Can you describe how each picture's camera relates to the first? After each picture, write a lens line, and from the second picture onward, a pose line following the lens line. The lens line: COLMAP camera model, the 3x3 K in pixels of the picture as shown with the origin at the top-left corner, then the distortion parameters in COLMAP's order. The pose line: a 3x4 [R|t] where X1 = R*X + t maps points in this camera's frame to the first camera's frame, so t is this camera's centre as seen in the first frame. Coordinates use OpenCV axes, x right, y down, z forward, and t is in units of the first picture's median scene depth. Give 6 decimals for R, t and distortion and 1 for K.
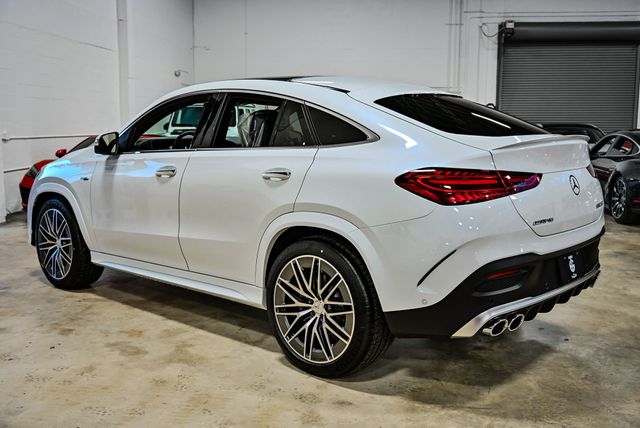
lens RADIAL K [[653.6, 0, 320.0], [0, 653.6, 214.0], [0, 0, 1]] dist [-0.013259, -0.002497]
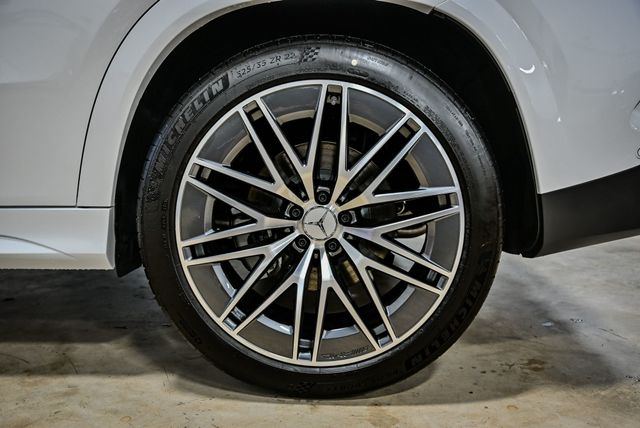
lens RADIAL K [[623.6, 0, 320.0], [0, 623.6, 214.0], [0, 0, 1]] dist [0.008034, -0.005204]
pose [[0.765078, -0.088162, 0.637874, -0.232805], [0.084412, 0.995767, 0.036382, 0.120700], [-0.638381, 0.026009, 0.769281, 0.696126]]
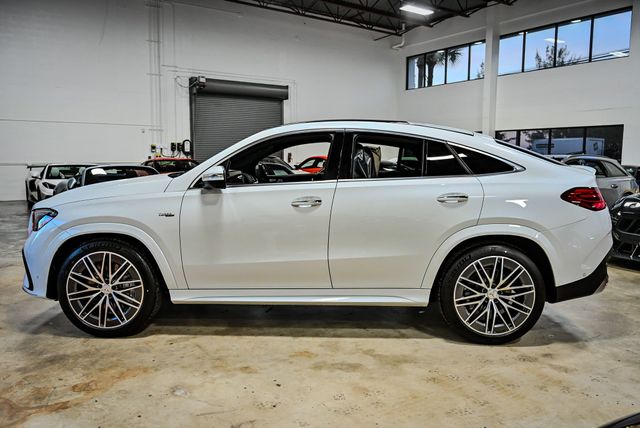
lens RADIAL K [[511.6, 0, 320.0], [0, 511.6, 214.0], [0, 0, 1]] dist [-0.004007, 0.003005]
pose [[0.774881, -0.069151, 0.628313, -0.911027], [0.083304, 0.996500, 0.006937, -0.058226], [-0.626594, 0.046966, 0.777930, 0.380870]]
